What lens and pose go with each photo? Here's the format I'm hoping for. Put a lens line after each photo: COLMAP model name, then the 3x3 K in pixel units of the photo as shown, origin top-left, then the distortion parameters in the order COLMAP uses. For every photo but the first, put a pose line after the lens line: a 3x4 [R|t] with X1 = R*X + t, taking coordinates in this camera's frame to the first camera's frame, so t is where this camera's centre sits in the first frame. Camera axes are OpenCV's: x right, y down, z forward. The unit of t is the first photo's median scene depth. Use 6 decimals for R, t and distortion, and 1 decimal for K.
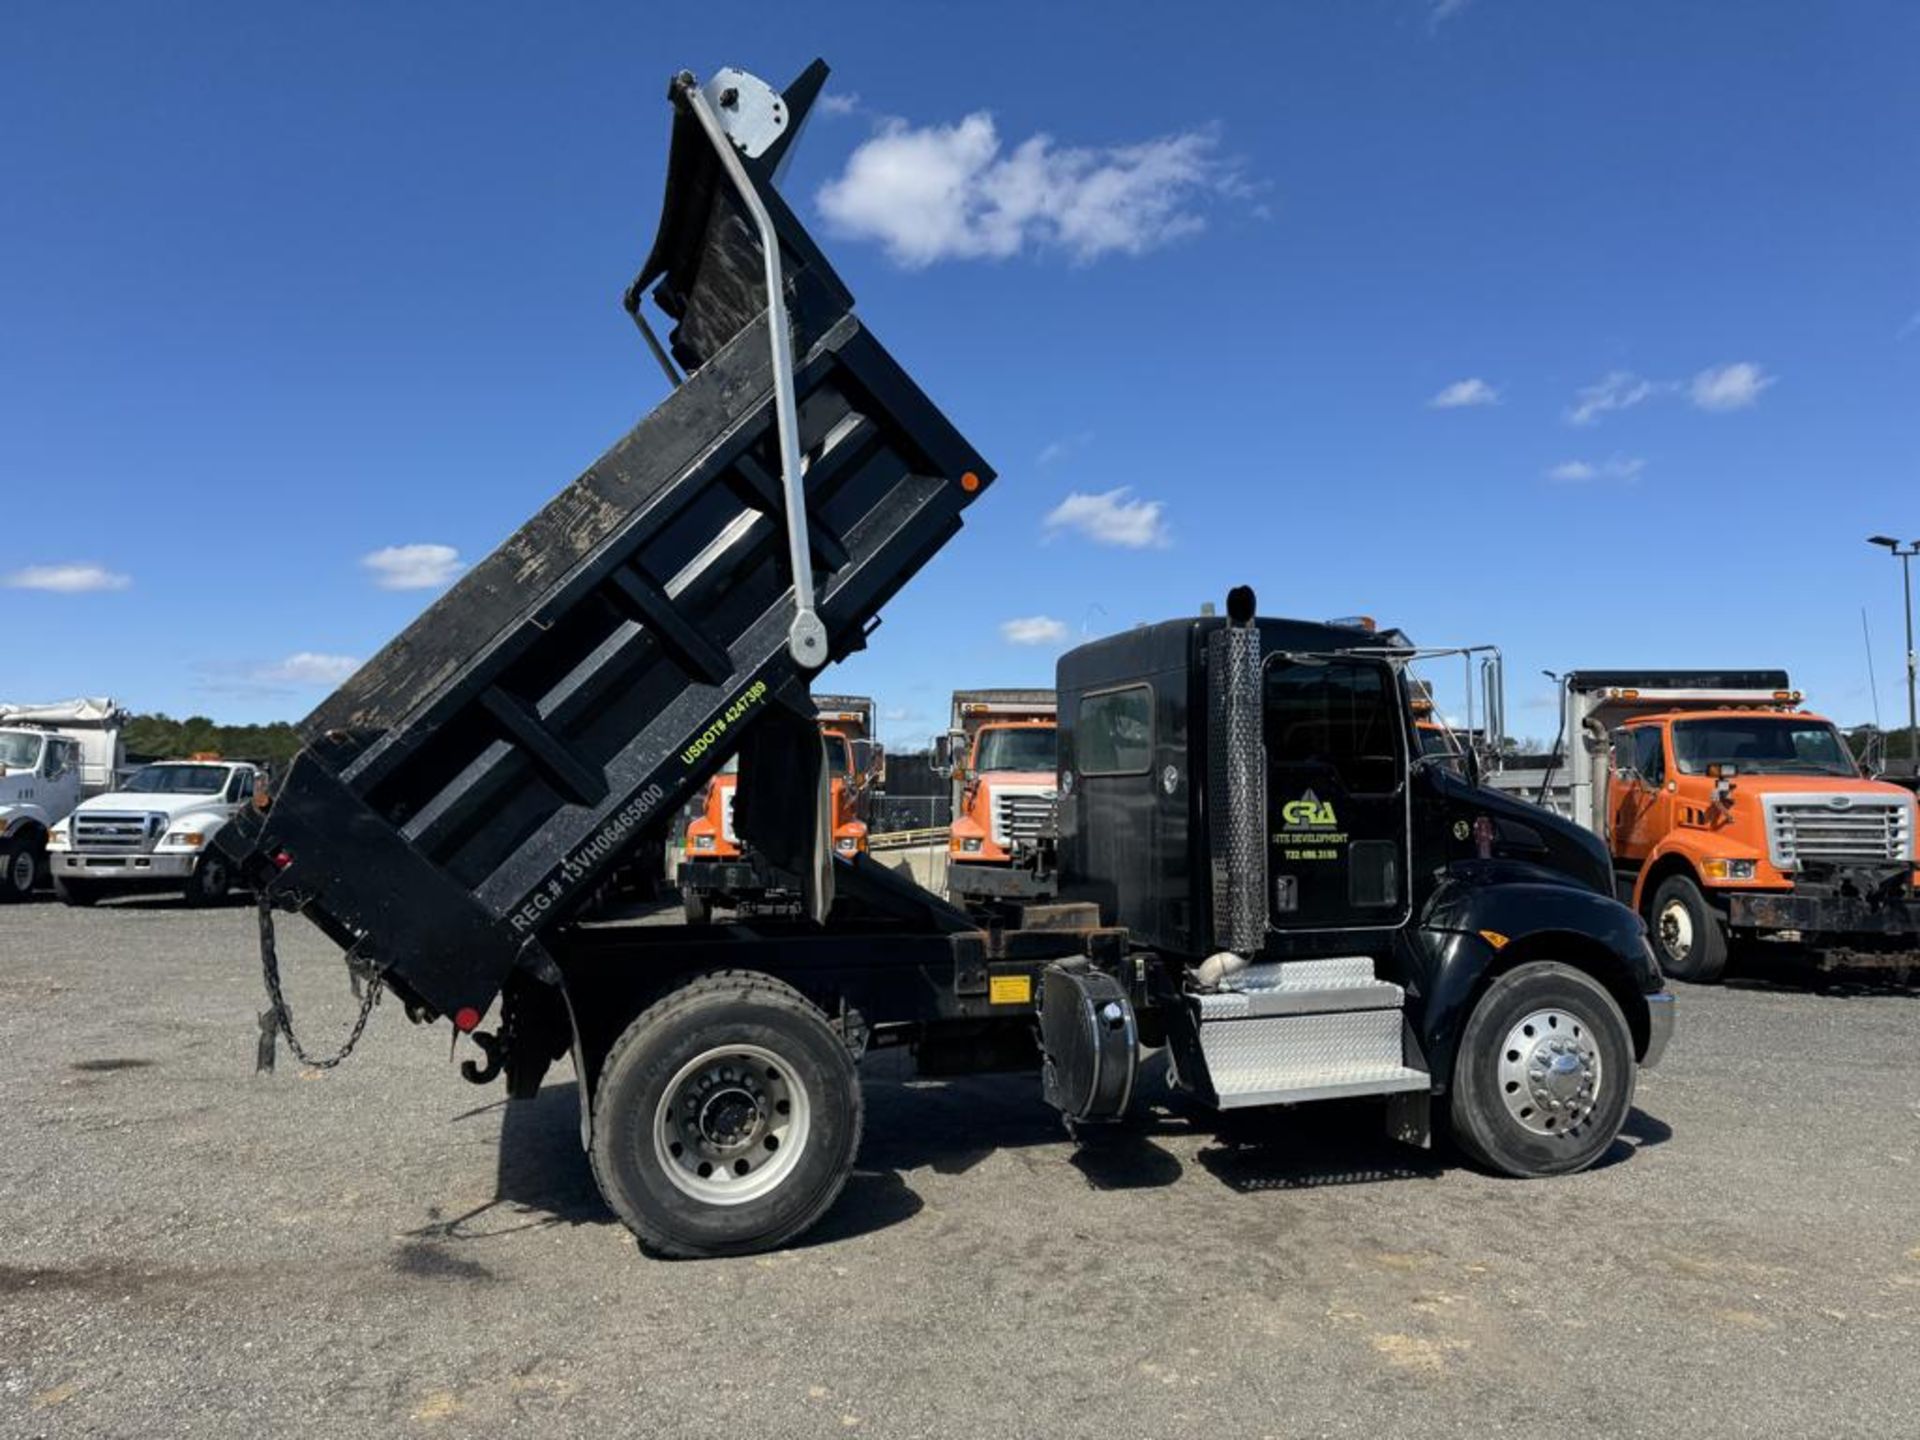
lens RADIAL K [[1336.2, 0, 969.2], [0, 1336.2, 715.4], [0, 0, 1]] dist [0.096149, -0.134259]
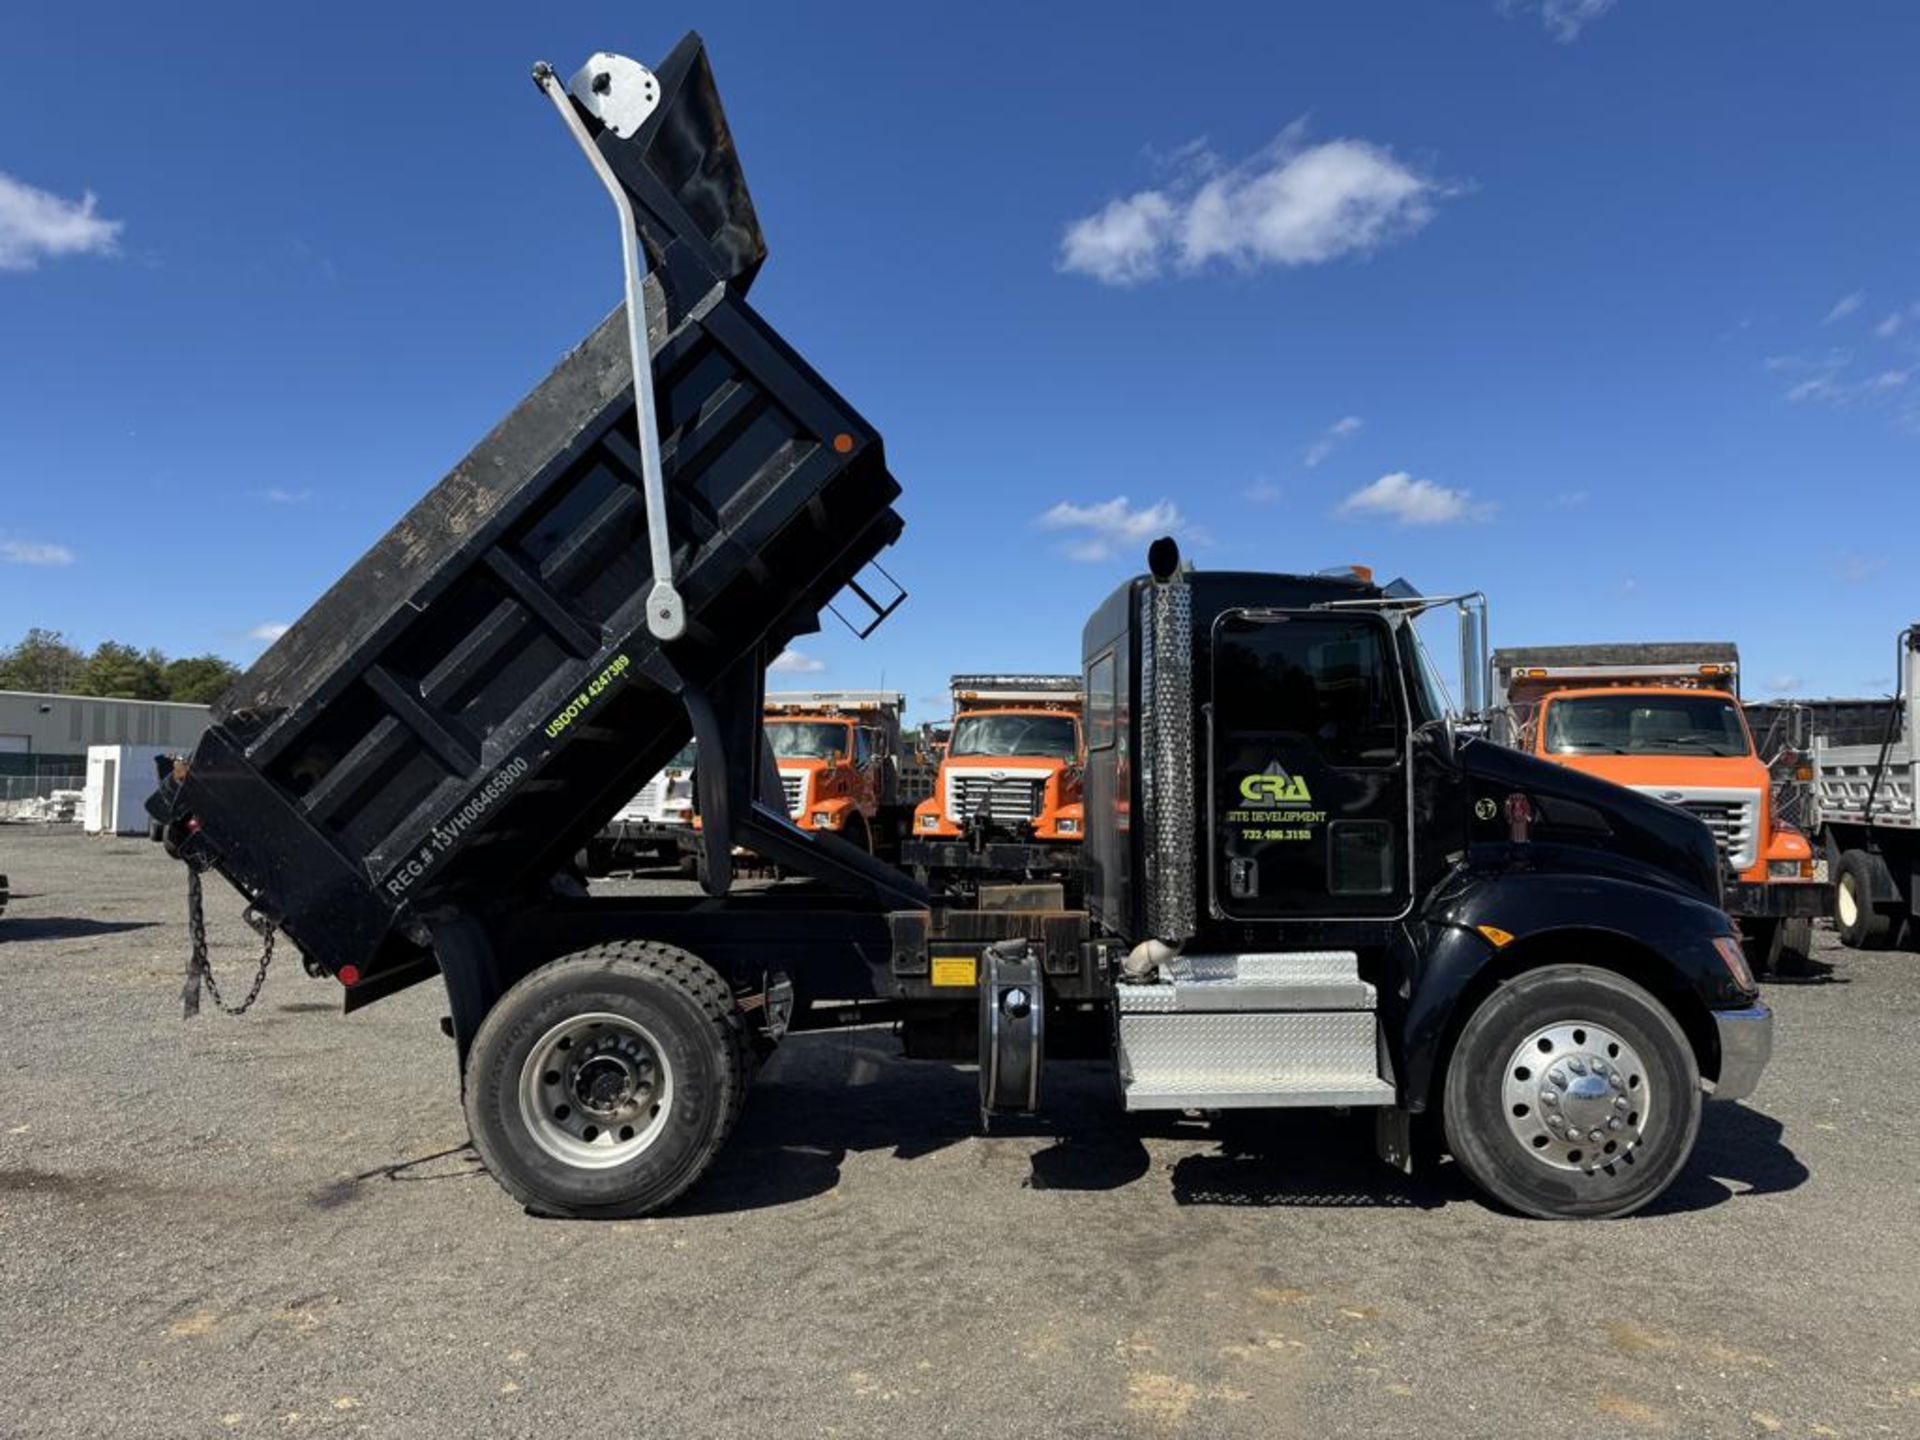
lens RADIAL K [[1326.3, 0, 952.7], [0, 1326.3, 709.2], [0, 0, 1]] dist [0.075736, -0.091363]
pose [[0.956929, -0.015712, -0.289896, 0.312262], [0.017499, 0.999841, 0.003571, 0.013553], [0.289794, -0.008490, 0.957051, 0.093882]]
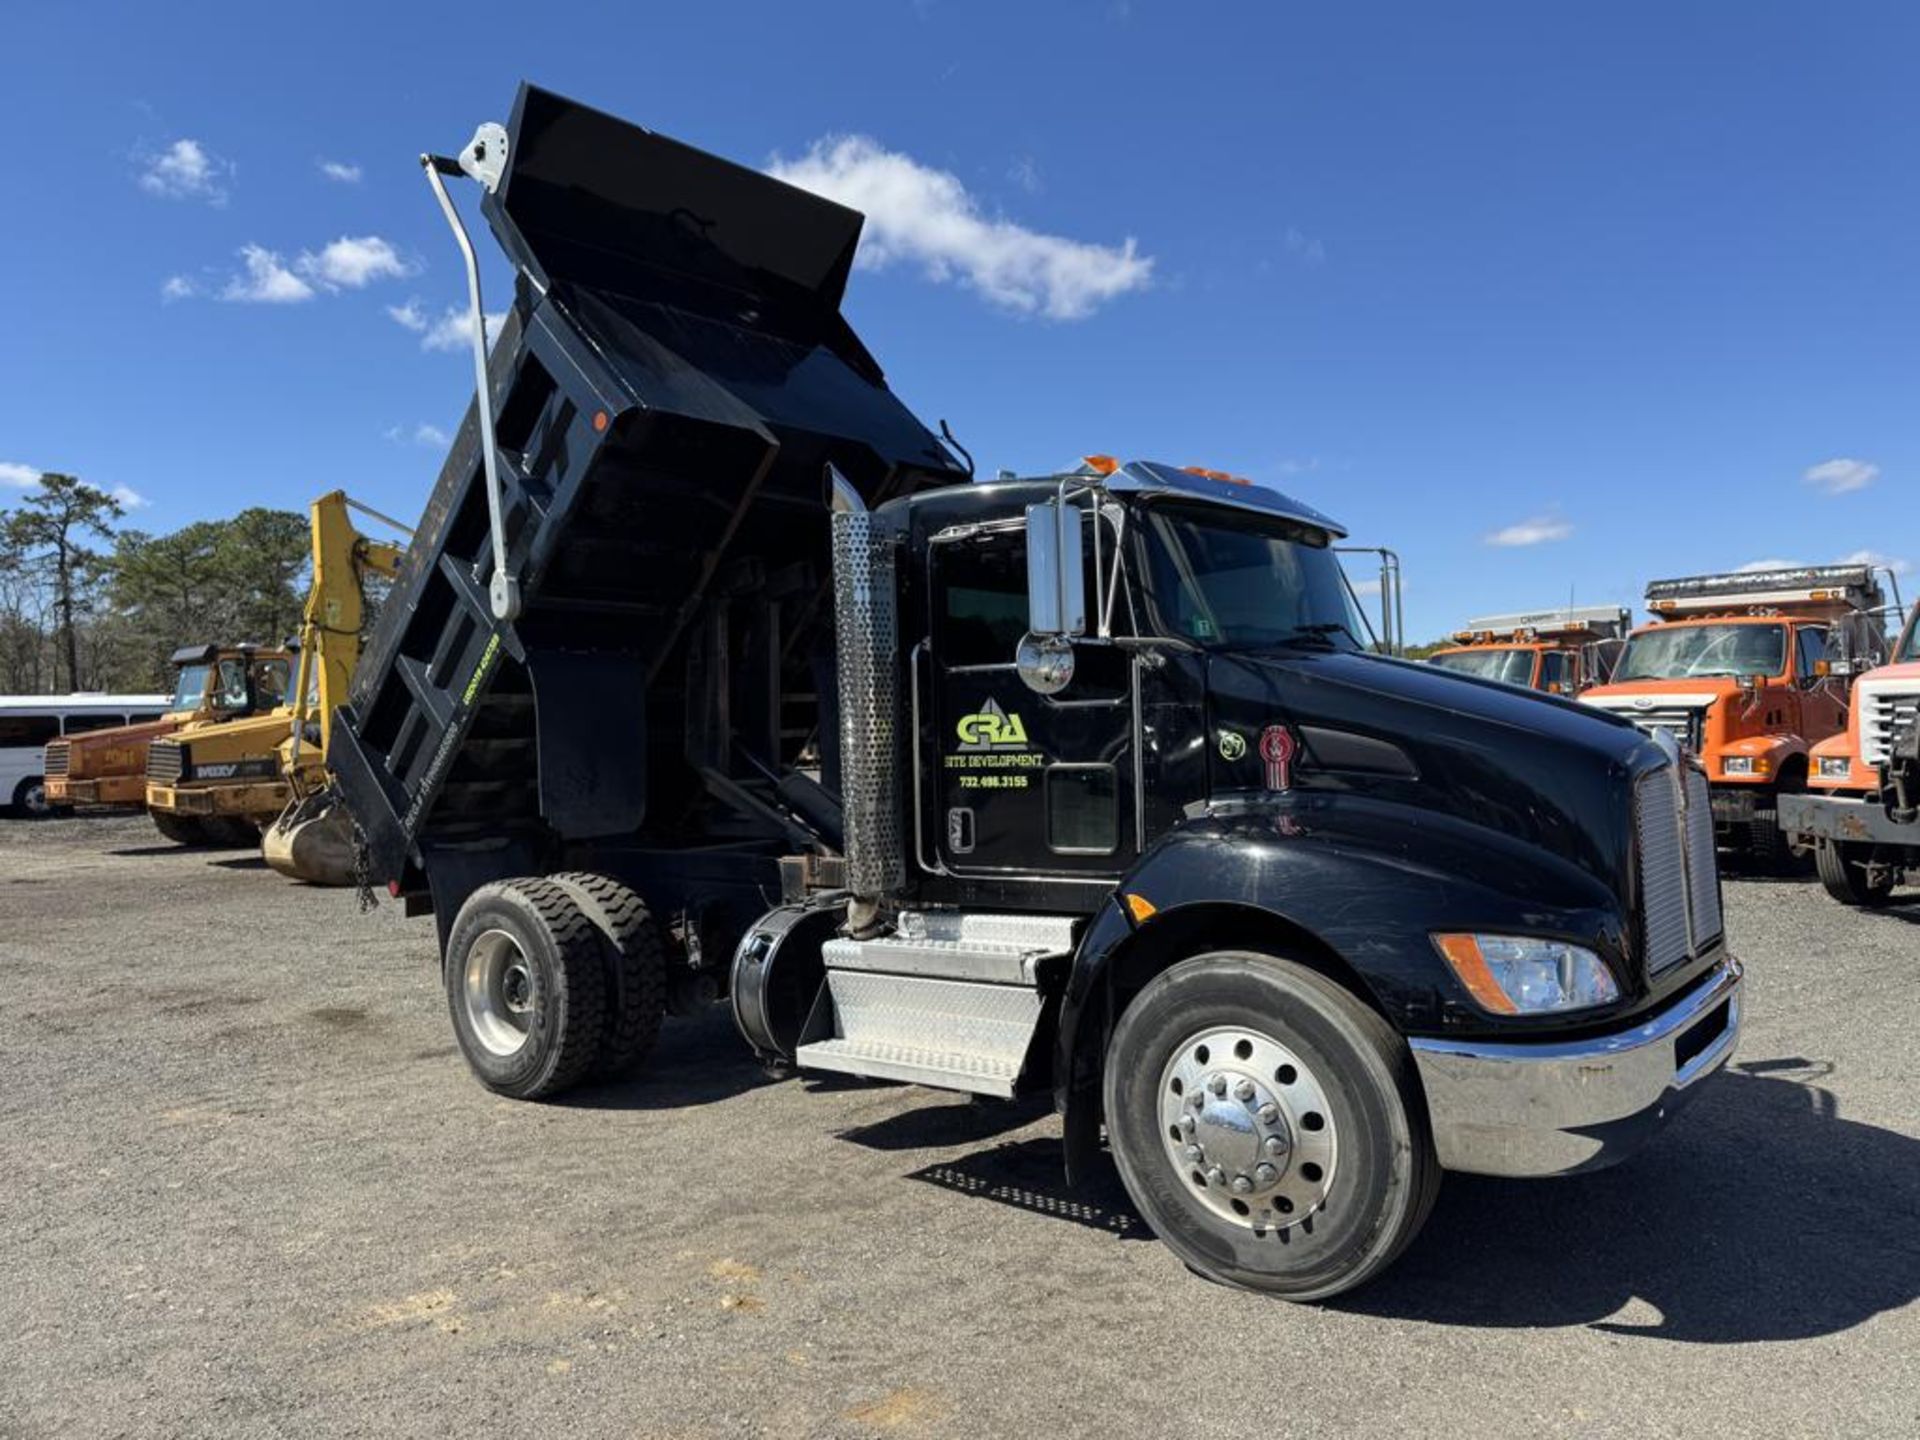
lens RADIAL K [[1336.2, 0, 969.2], [0, 1336.2, 715.4], [0, 0, 1]] dist [0.096149, -0.134259]
pose [[0.539836, -0.030302, -0.841224, 0.918106], [0.081684, 0.996521, 0.016523, 0.052173], [0.837797, -0.077634, 0.540433, 0.583773]]
